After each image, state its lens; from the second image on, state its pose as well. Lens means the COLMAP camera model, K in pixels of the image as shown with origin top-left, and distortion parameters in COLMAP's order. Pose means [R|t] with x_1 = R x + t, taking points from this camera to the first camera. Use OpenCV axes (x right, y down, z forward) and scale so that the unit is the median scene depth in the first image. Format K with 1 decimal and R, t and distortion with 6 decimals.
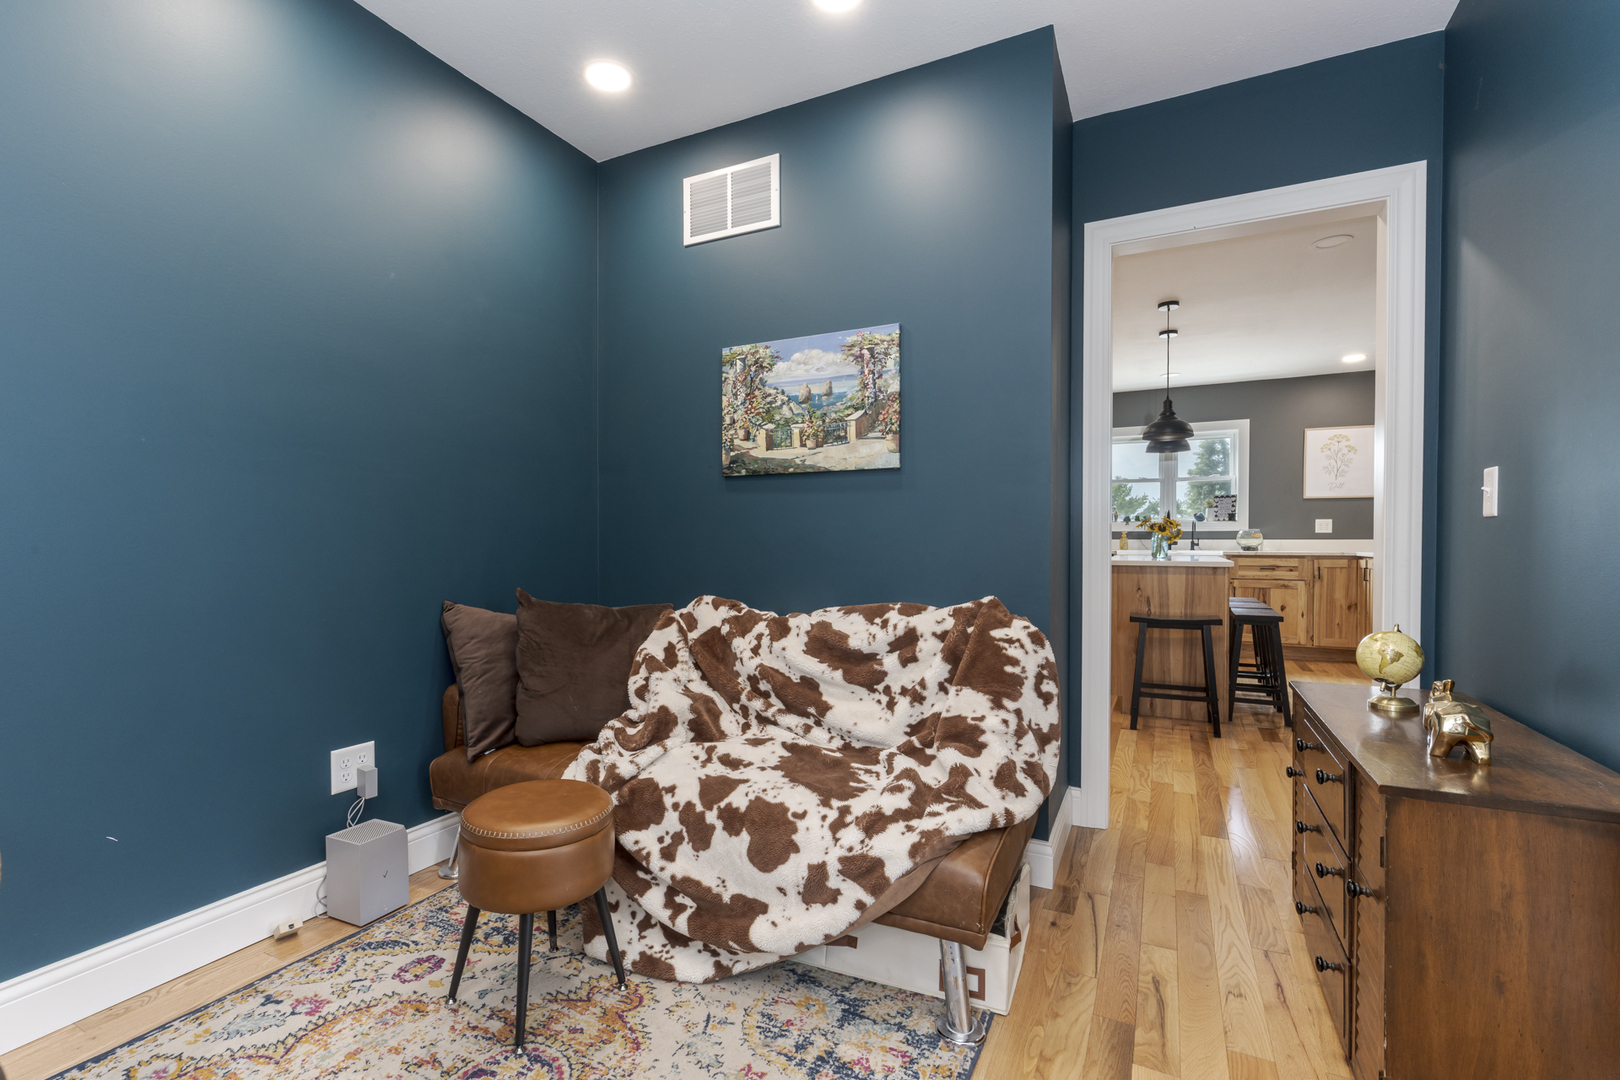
lens RADIAL K [[733.2, 0, 776.3], [0, 733.2, 546.6], [0, 0, 1]] dist [-0.010365, 0.002080]
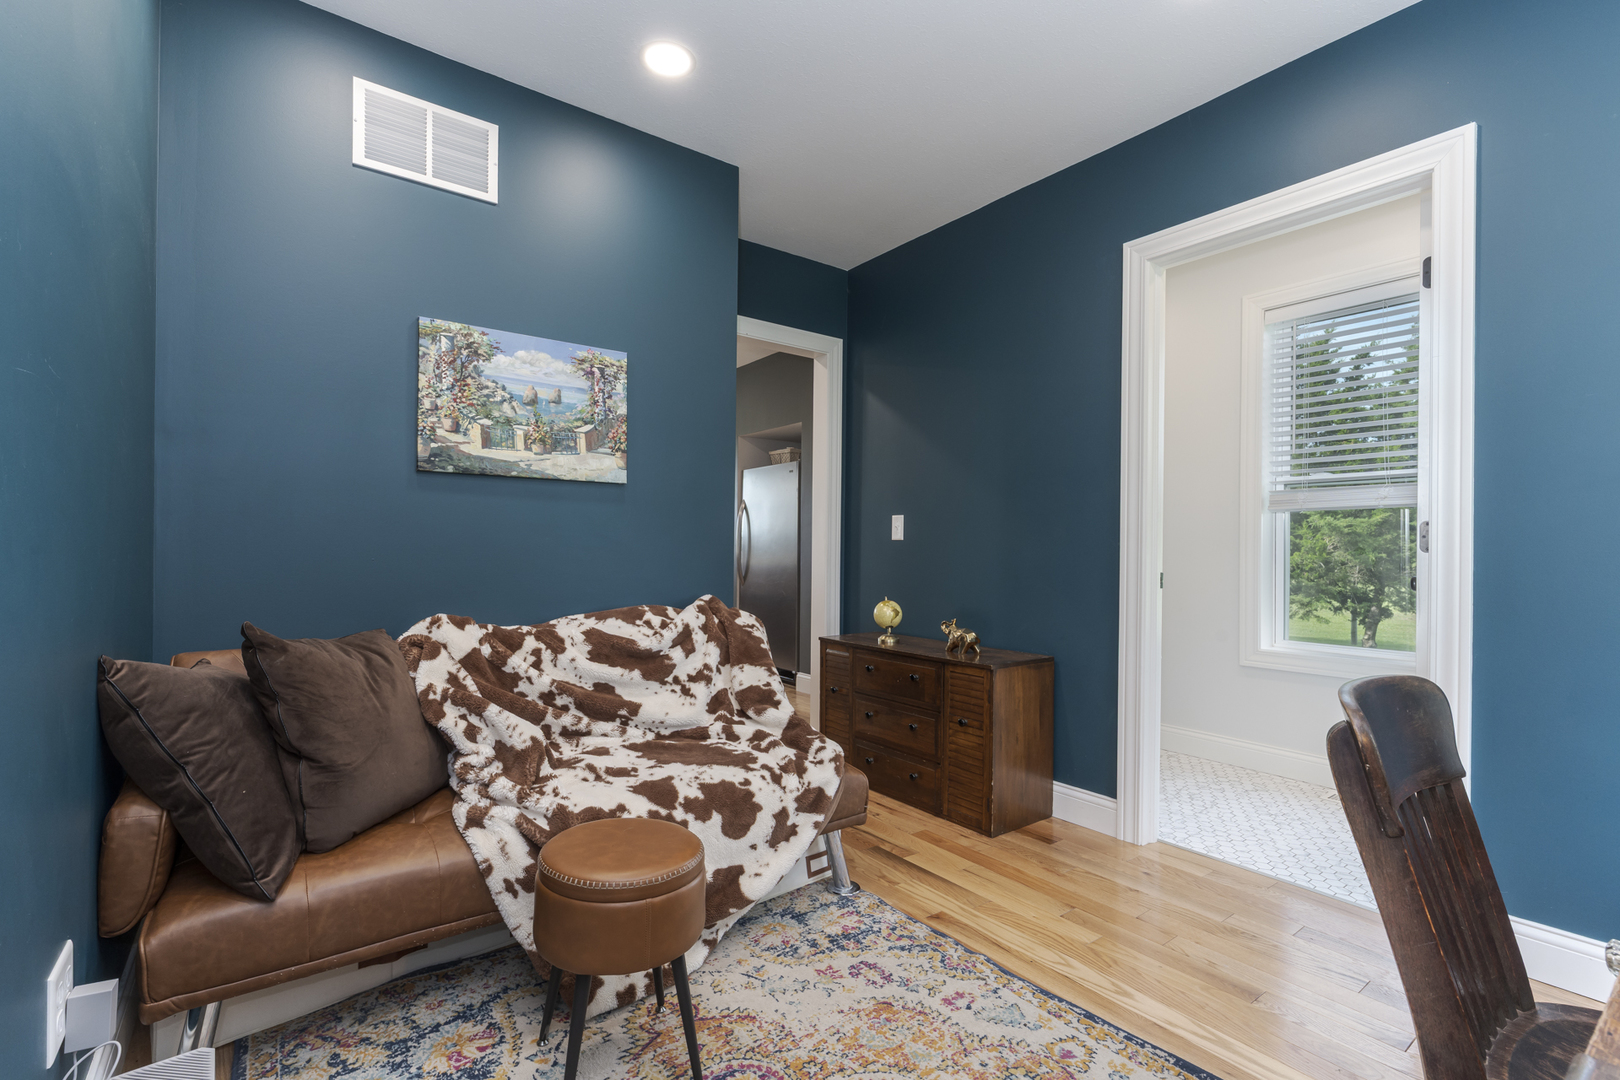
lens RADIAL K [[733.2, 0, 802.3], [0, 733.2, 543.4], [0, 0, 1]] dist [-0.010365, 0.002080]
pose [[0.433325, 0.011594, 0.901163, -0.726072], [-0.005621, 0.999933, -0.010162, -0.008357], [-0.901220, -0.000662, 0.433361, 0.288737]]
